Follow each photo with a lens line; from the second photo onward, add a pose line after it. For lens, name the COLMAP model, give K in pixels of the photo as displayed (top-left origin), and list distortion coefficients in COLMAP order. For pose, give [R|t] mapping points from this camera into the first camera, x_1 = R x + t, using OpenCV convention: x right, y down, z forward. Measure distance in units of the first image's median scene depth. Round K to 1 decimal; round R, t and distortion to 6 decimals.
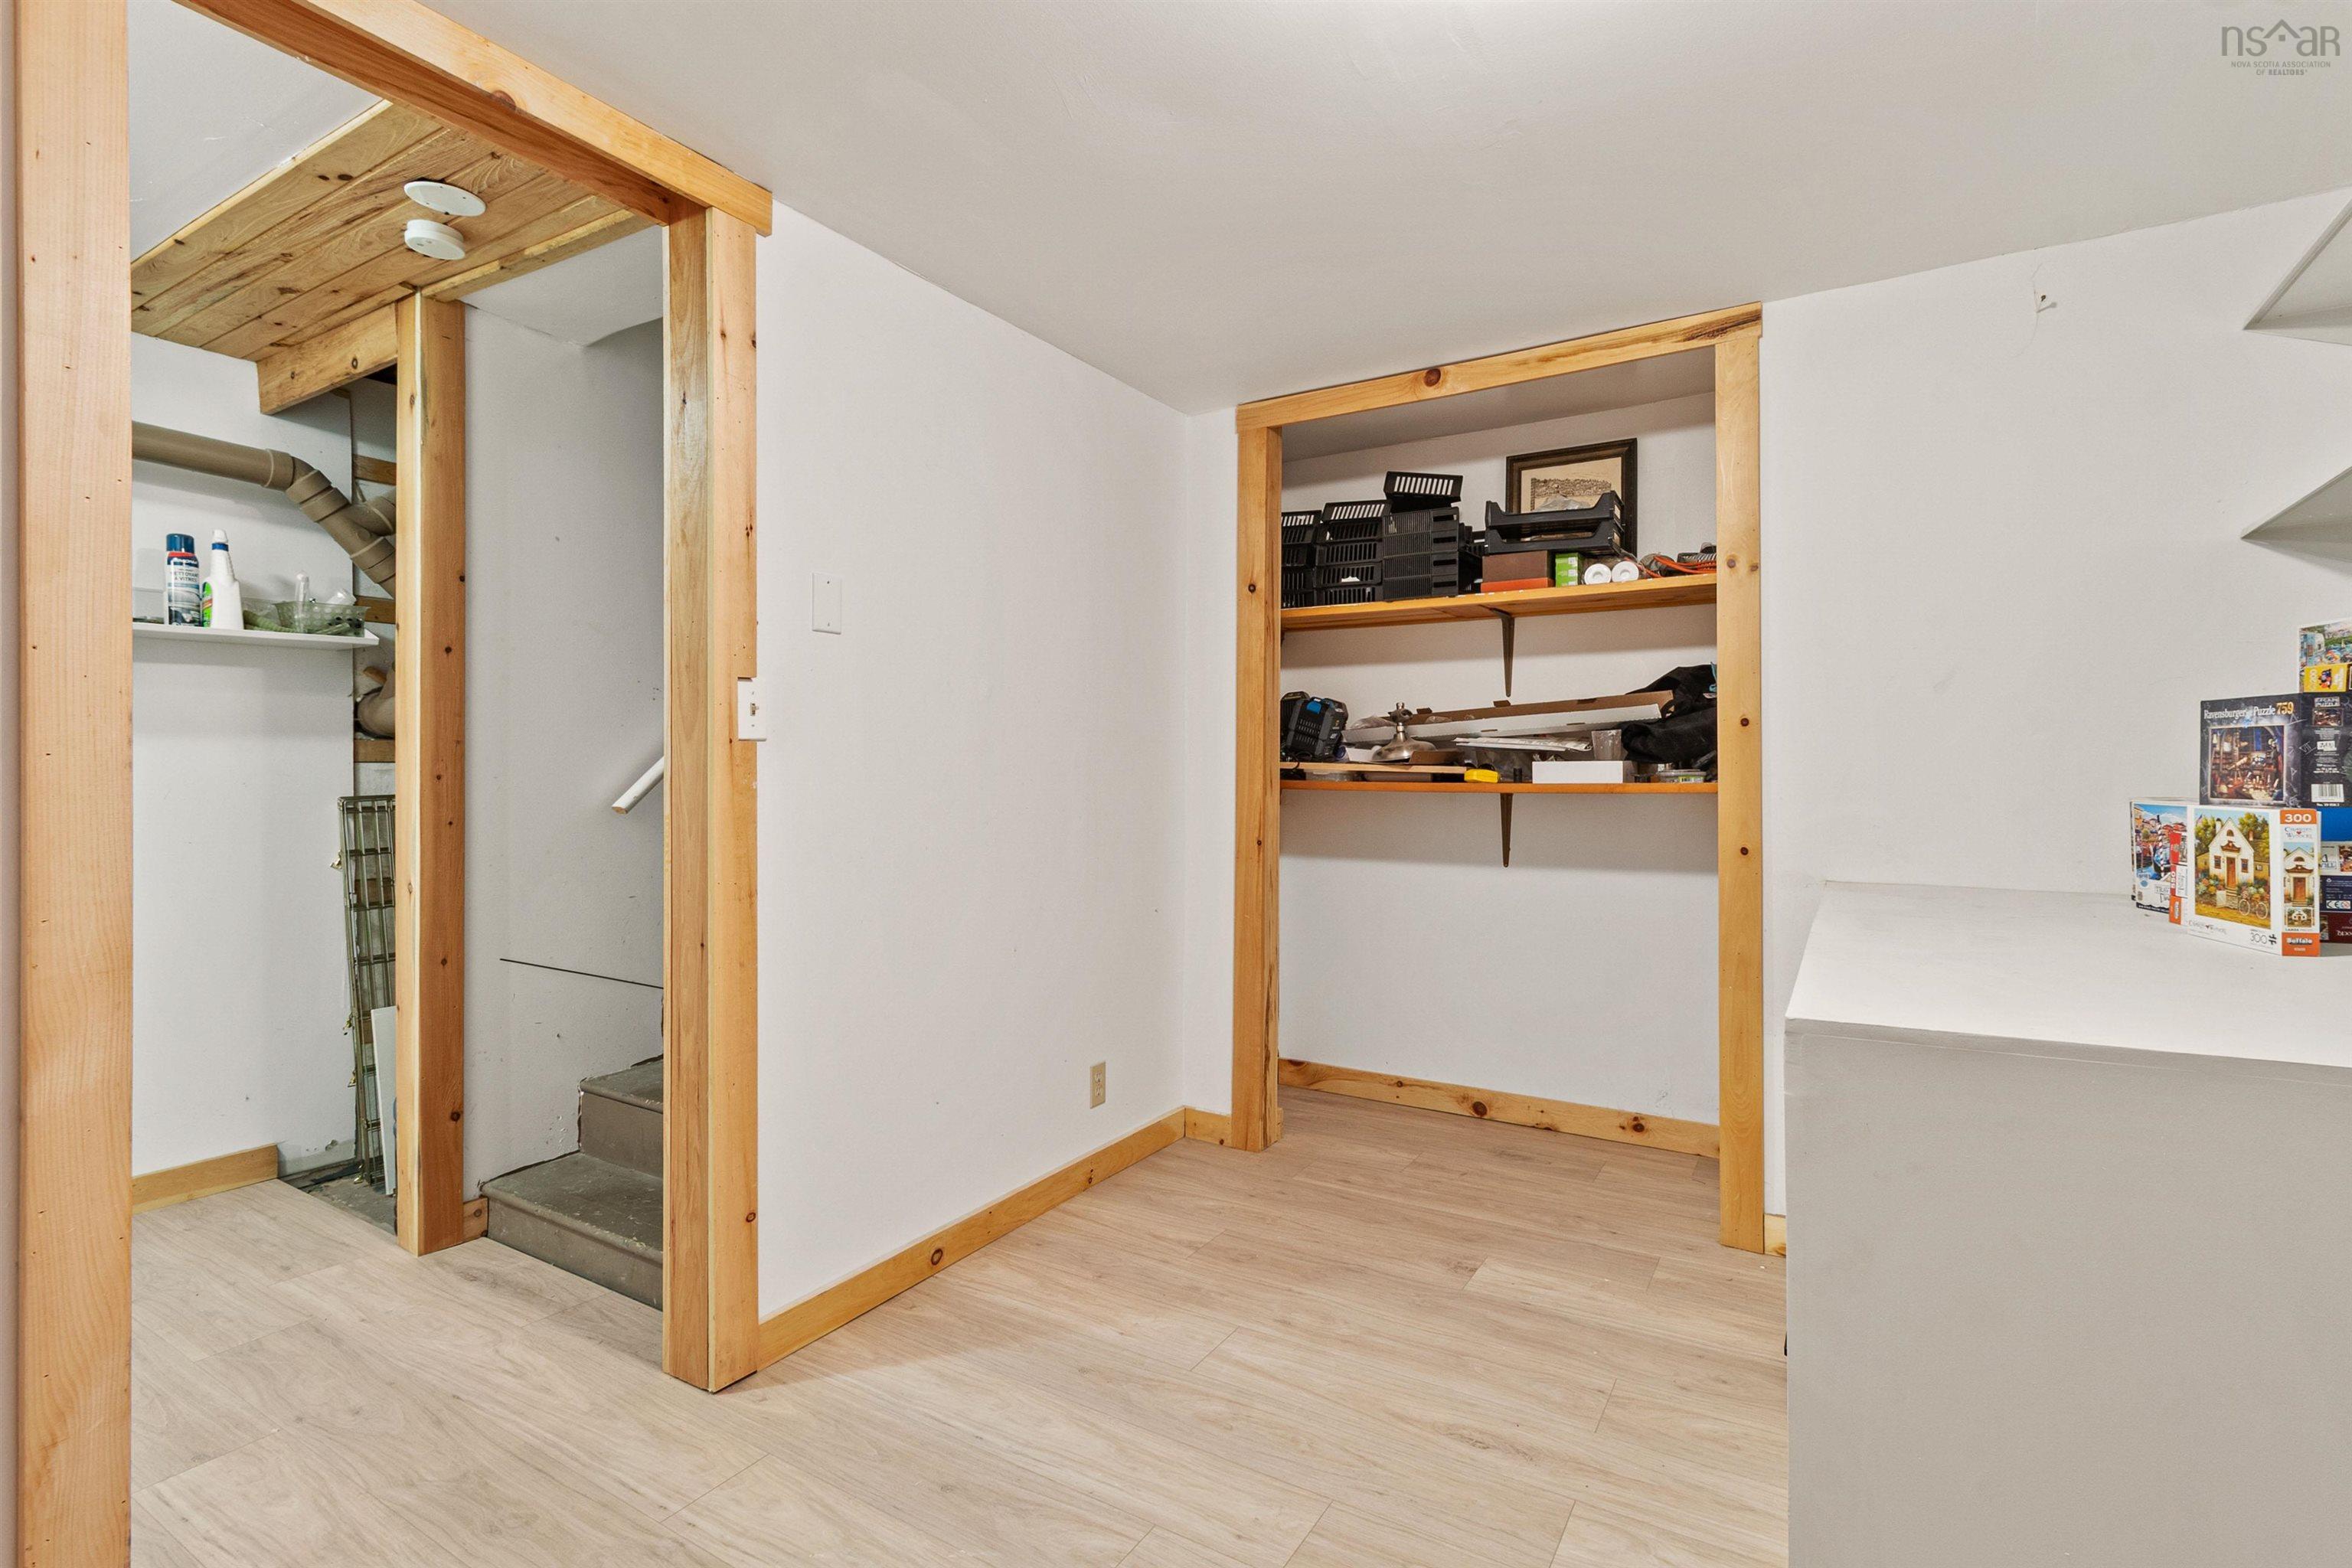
lens RADIAL K [[1100.6, 0, 1179.9], [0, 1100.6, 770.9], [0, 0, 1]] dist [0.002467, 0.000862]
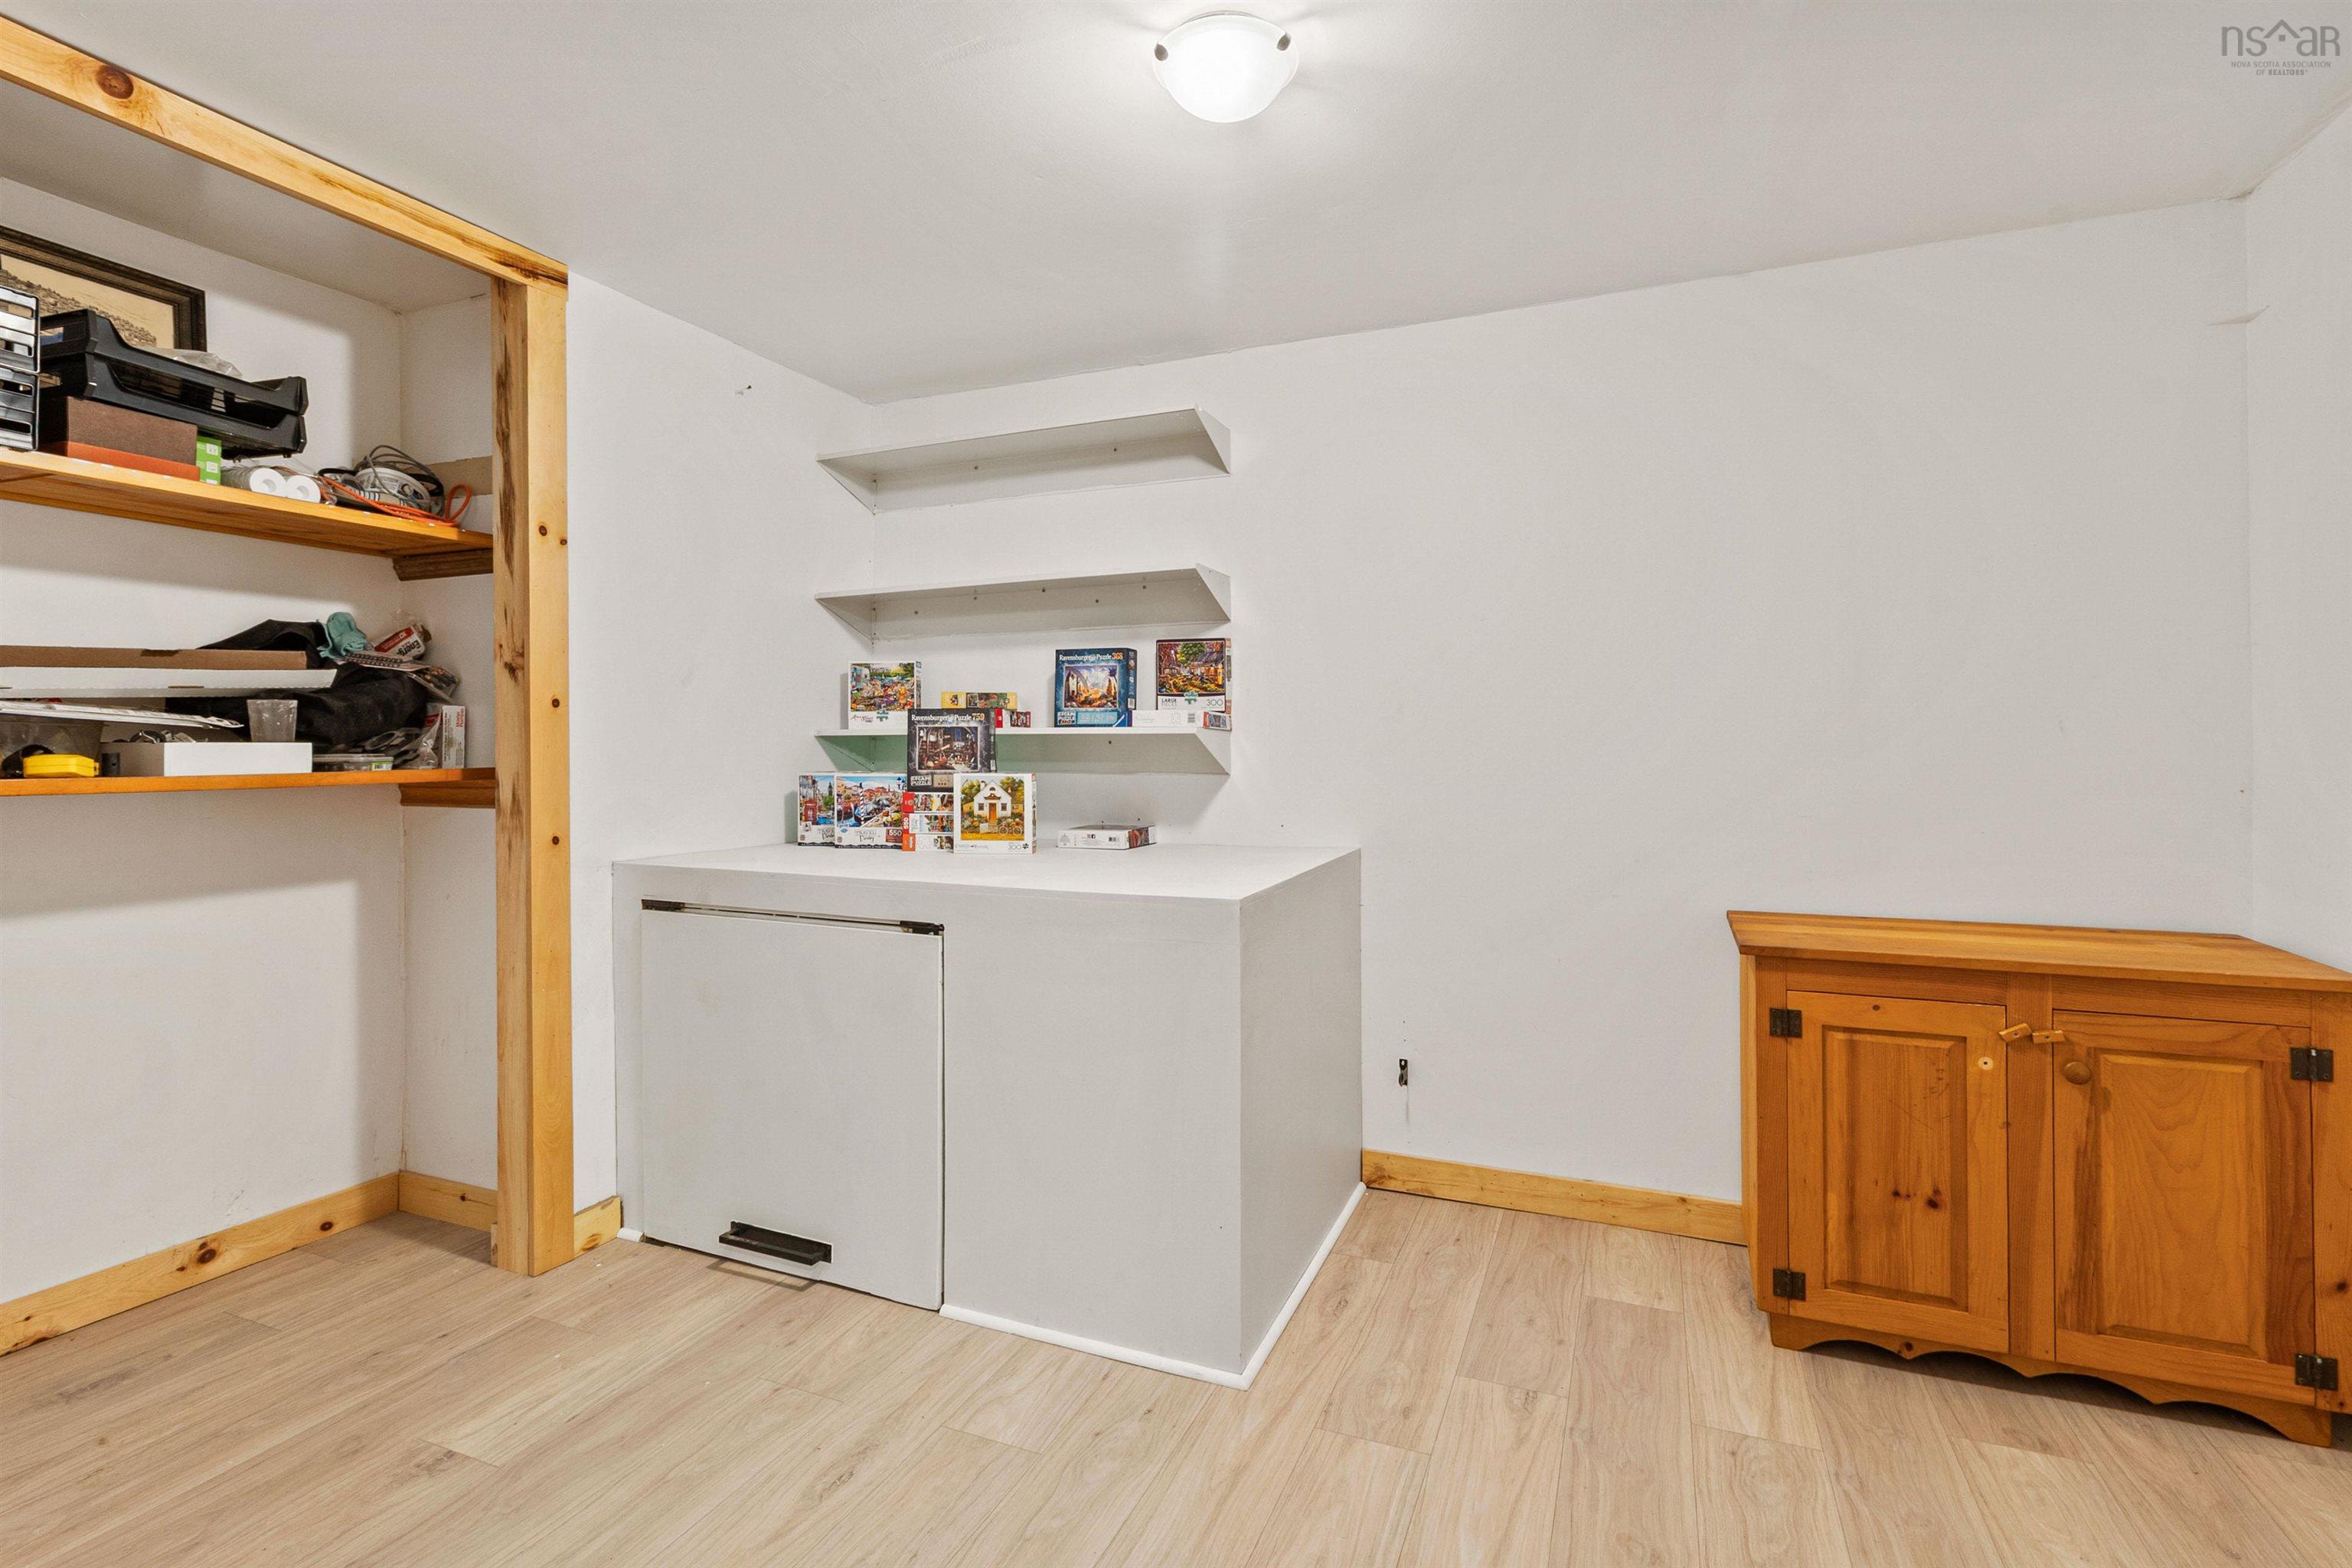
lens RADIAL K [[1113.0, 0, 1181.4], [0, 1113.0, 740.8], [0, 0, 1]] dist [0.002743, 0.001013]
pose [[-0.156937, 0.008441, 0.987573, -0.622497], [0.004352, 0.999960, -0.007855, -0.002956], [-0.987599, 0.003065, -0.156967, 0.759195]]
